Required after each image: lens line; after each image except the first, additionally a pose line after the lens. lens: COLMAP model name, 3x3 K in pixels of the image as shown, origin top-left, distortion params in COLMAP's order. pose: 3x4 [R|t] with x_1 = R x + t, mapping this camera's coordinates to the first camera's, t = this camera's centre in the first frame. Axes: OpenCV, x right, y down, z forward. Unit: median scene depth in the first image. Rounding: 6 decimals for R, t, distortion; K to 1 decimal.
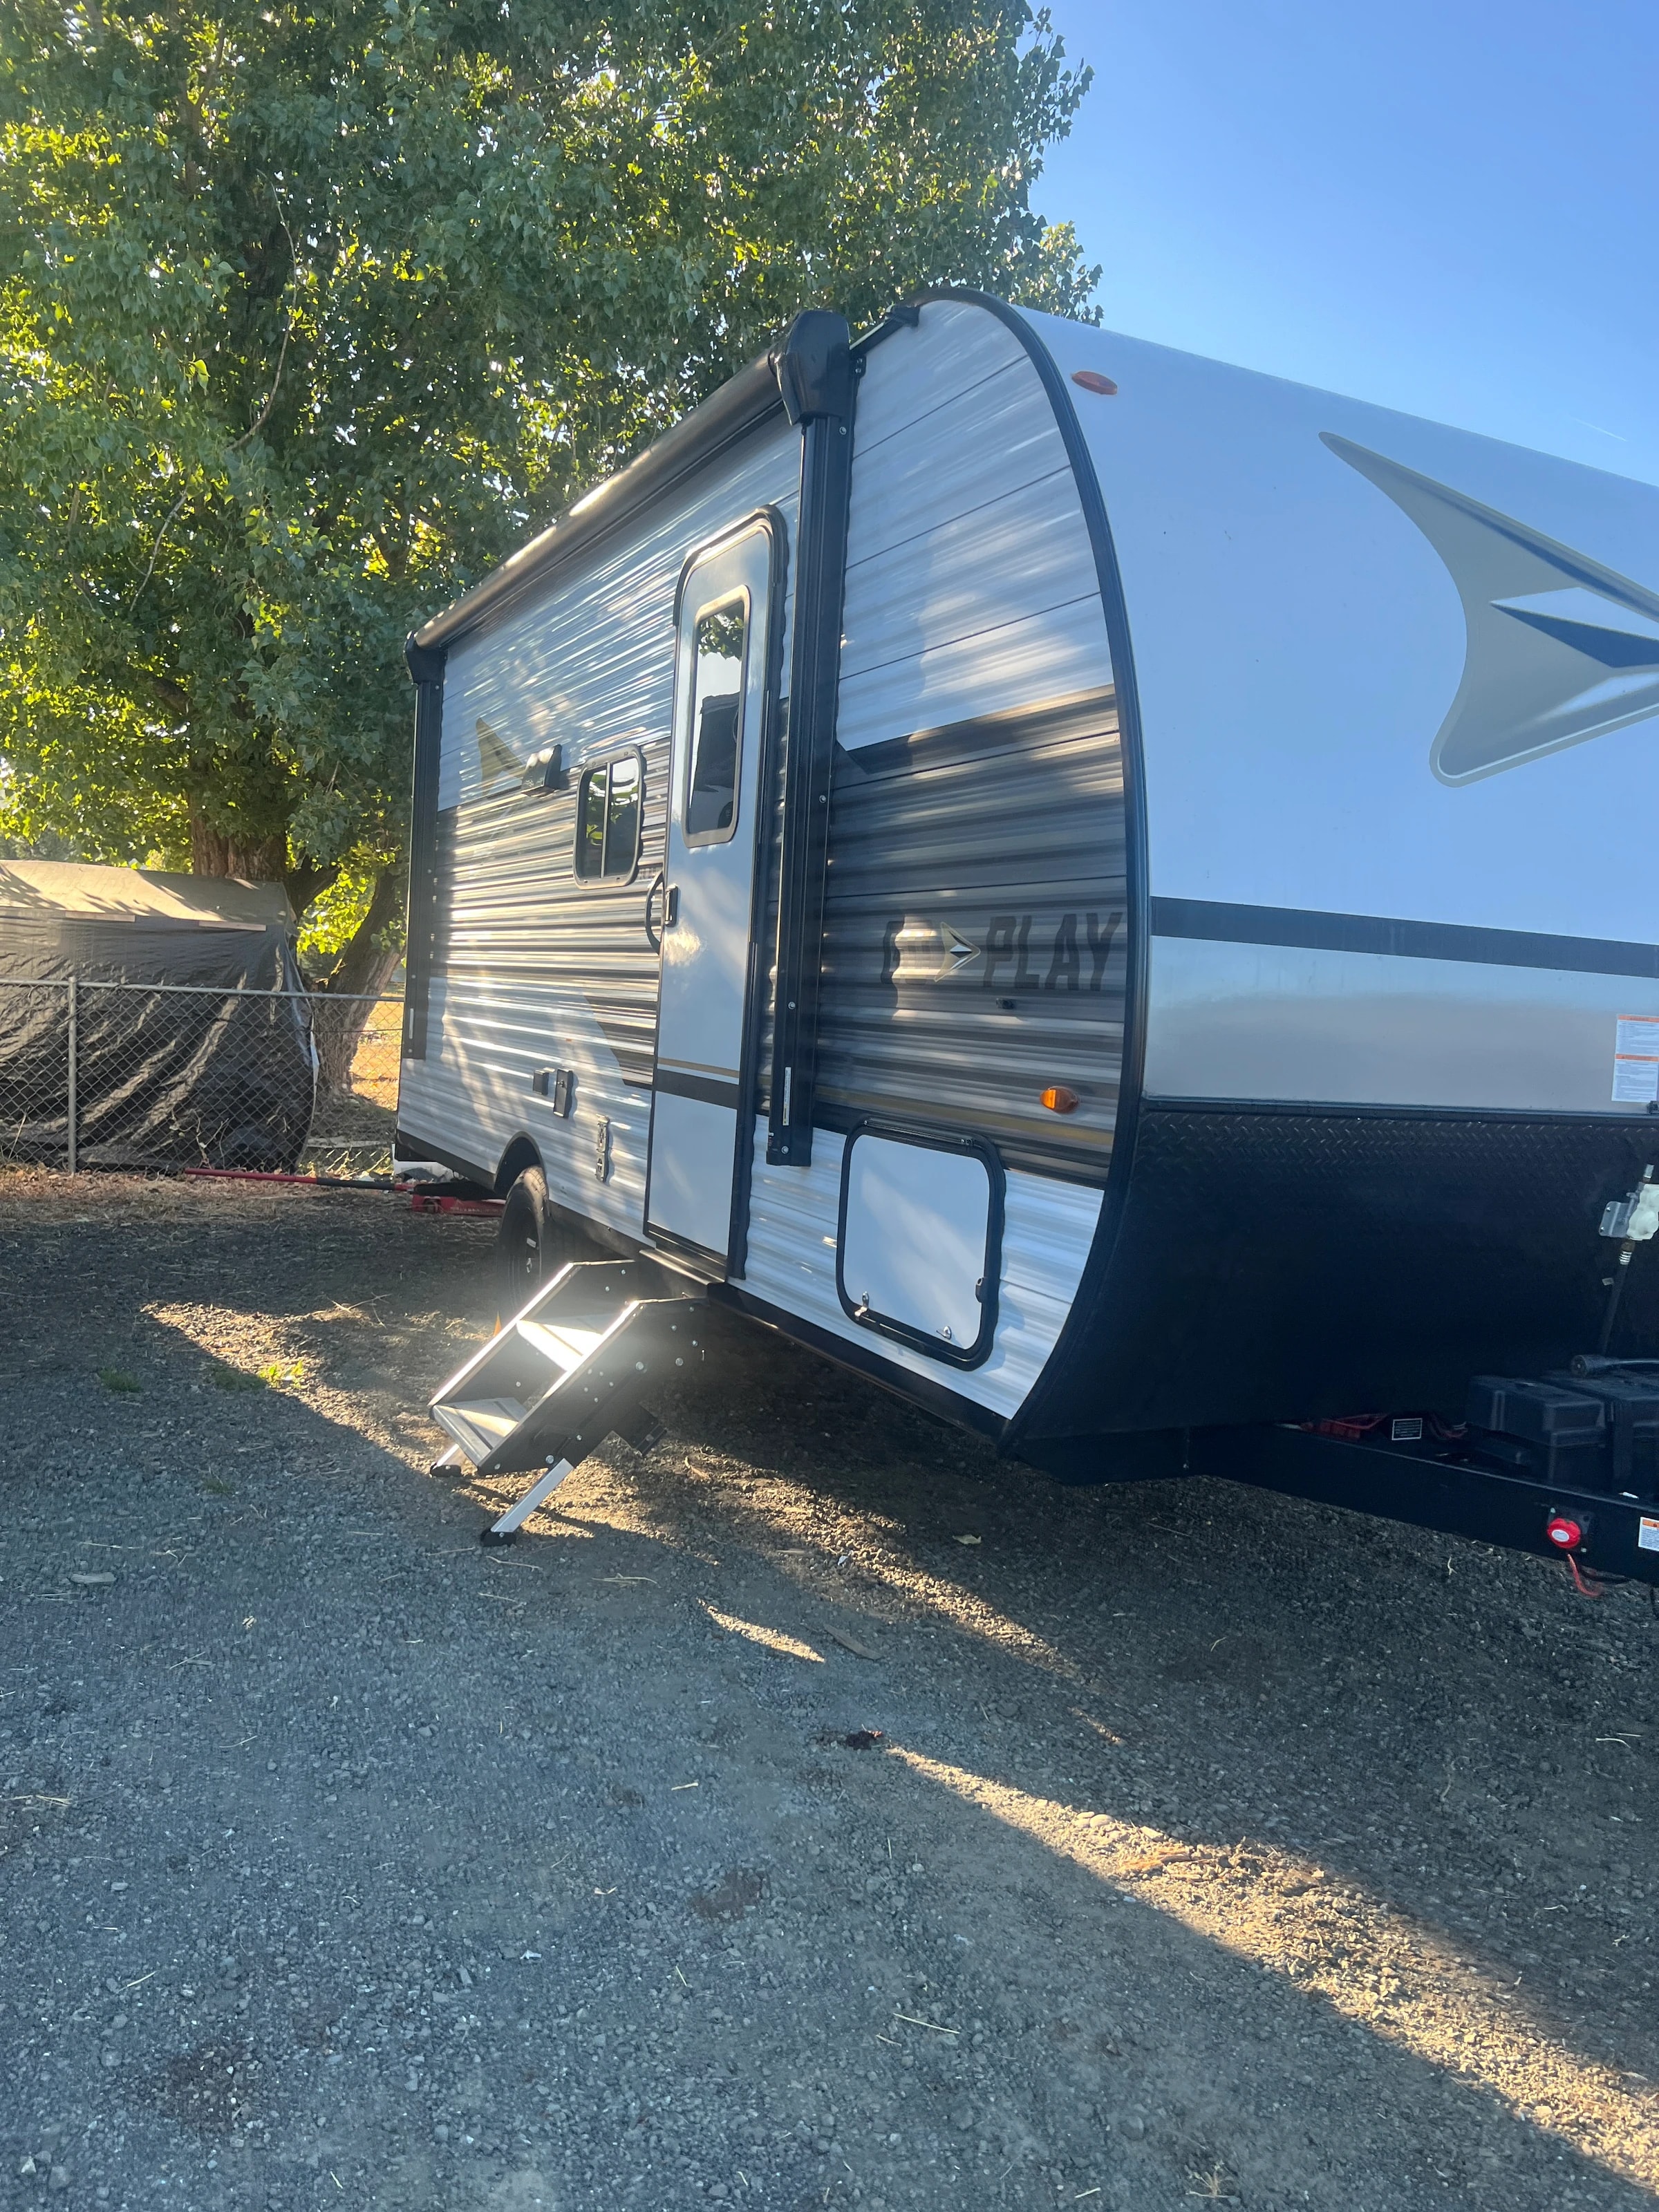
lens RADIAL K [[1676.0, 0, 858.9], [0, 1676.0, 1104.5], [0, 0, 1]] dist [0.003423, -0.013352]
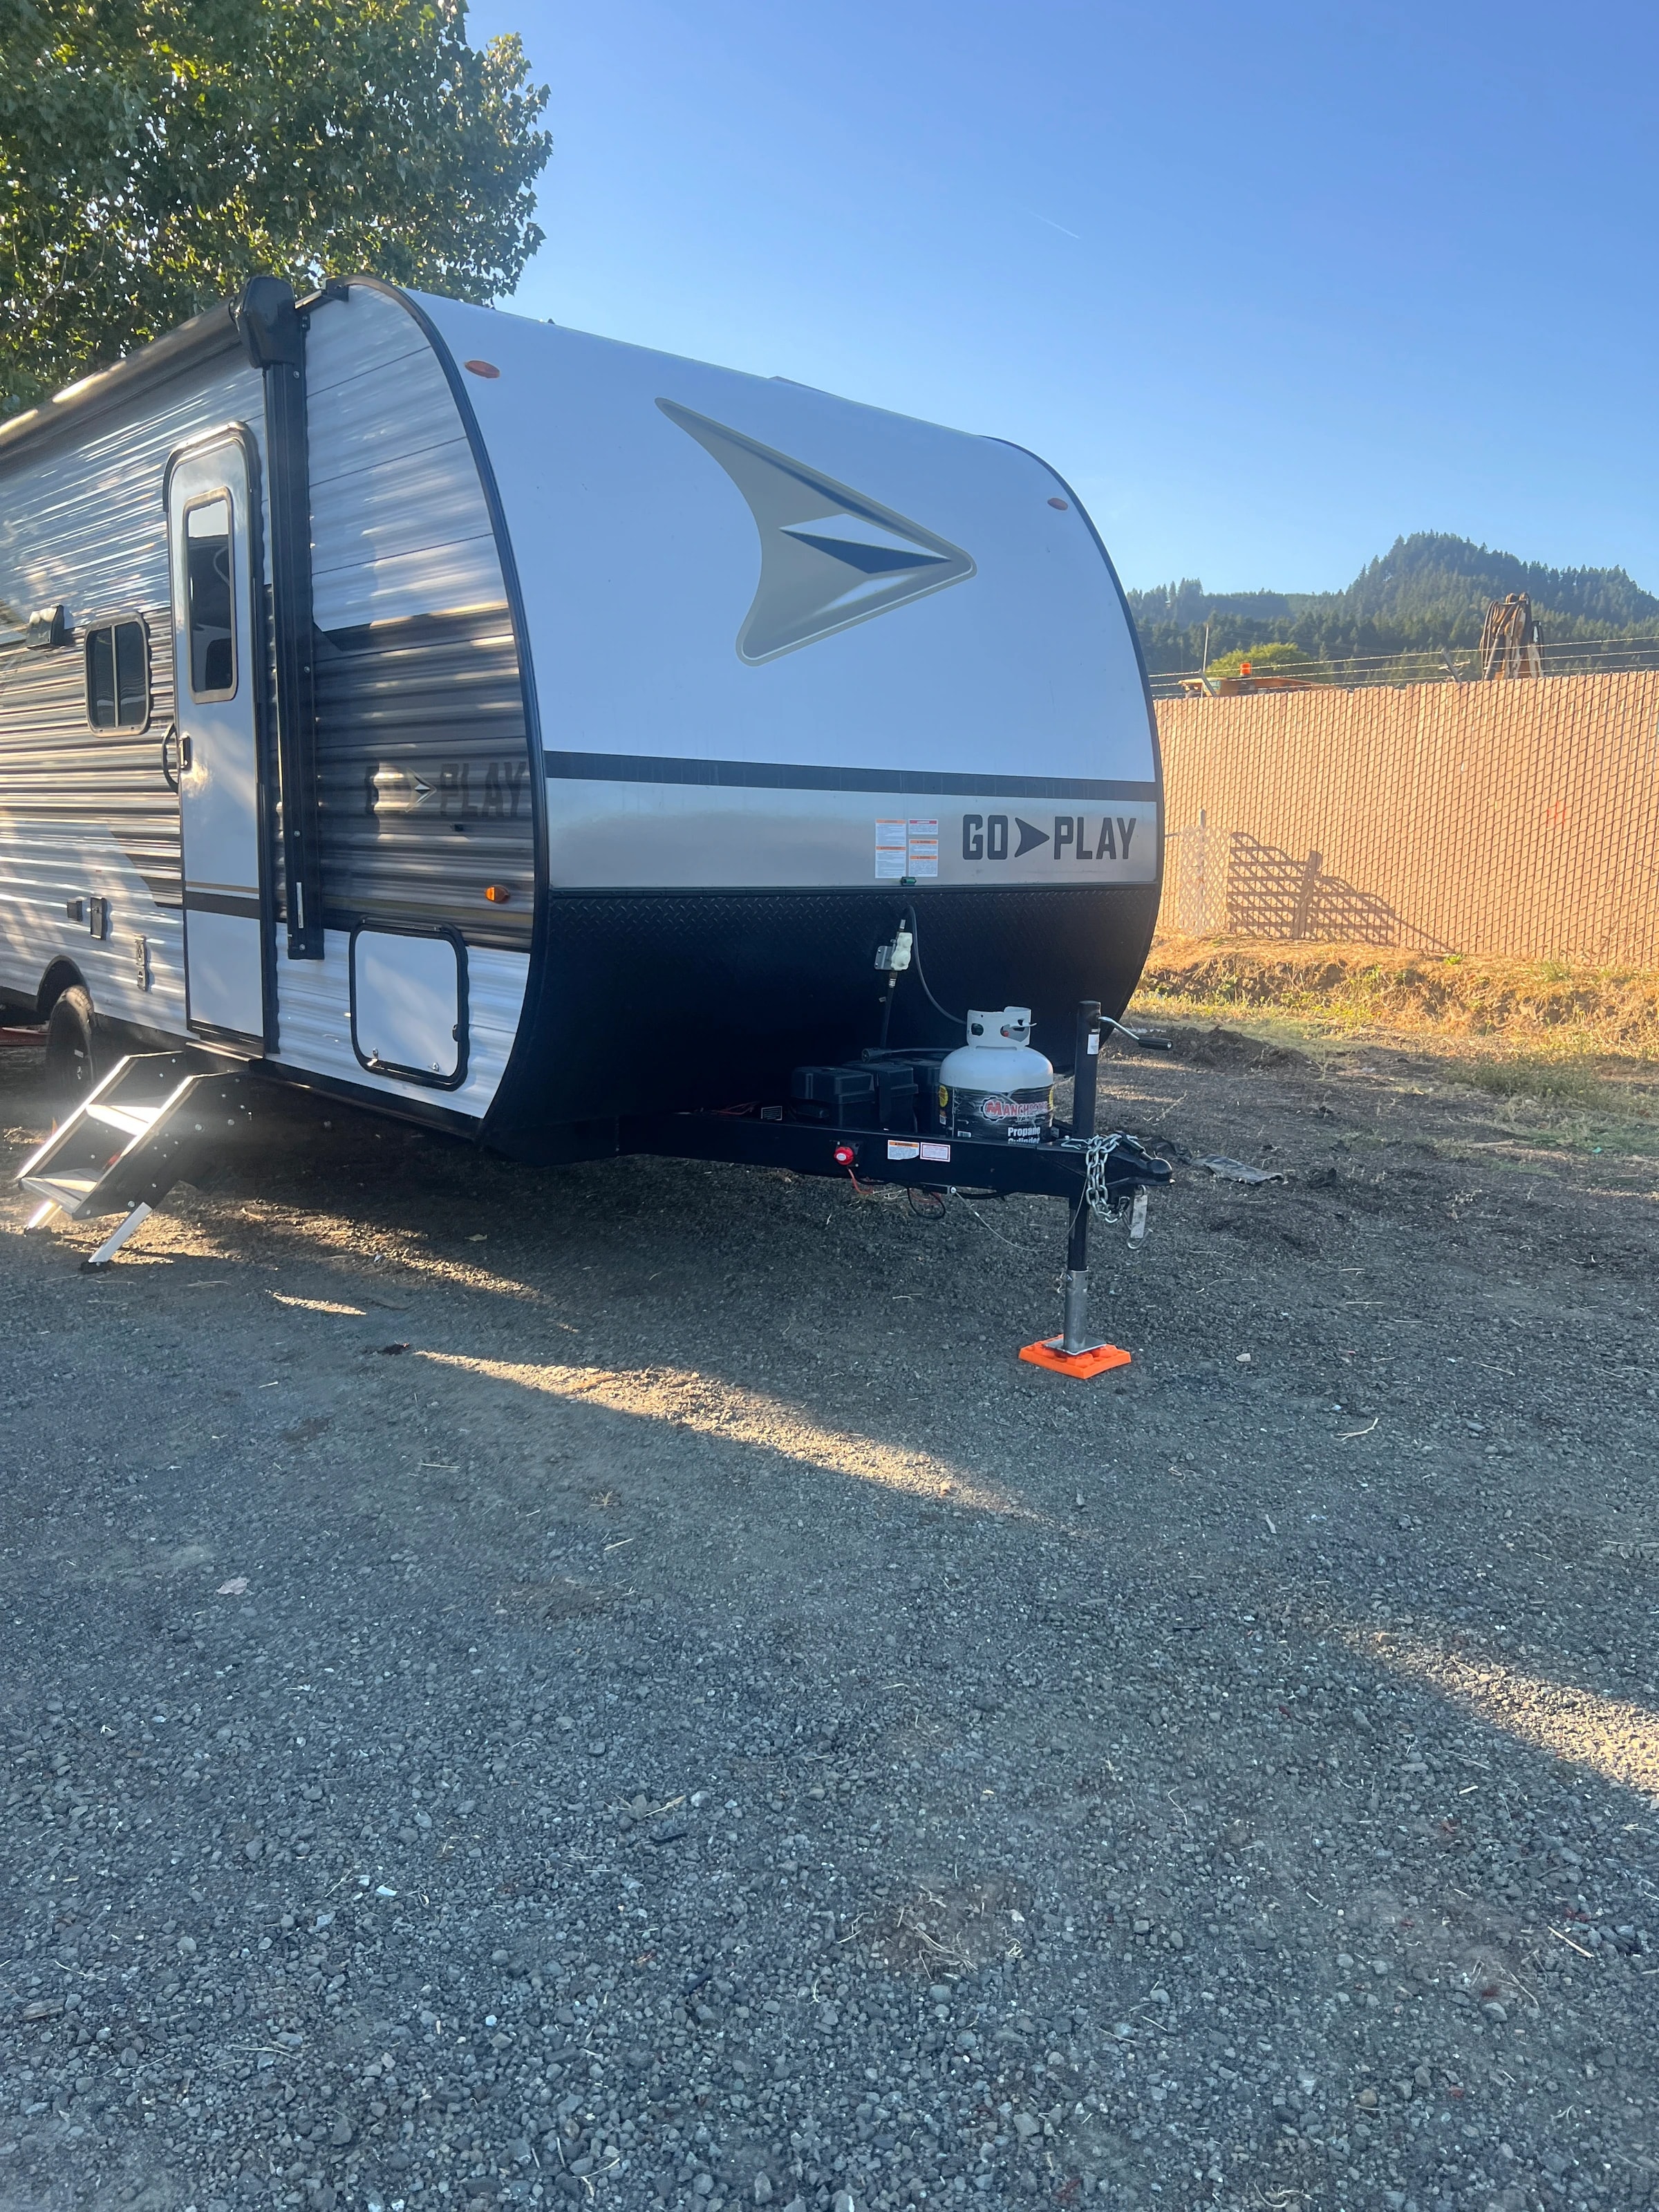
lens RADIAL K [[1676.0, 0, 858.9], [0, 1676.0, 1104.5], [0, 0, 1]] dist [0.003423, -0.013352]
pose [[0.961745, -0.084615, 0.260550, 0.024139], [0.054856, 0.991323, 0.119453, 0.018353], [-0.268397, -0.100591, 0.958042, -0.407101]]
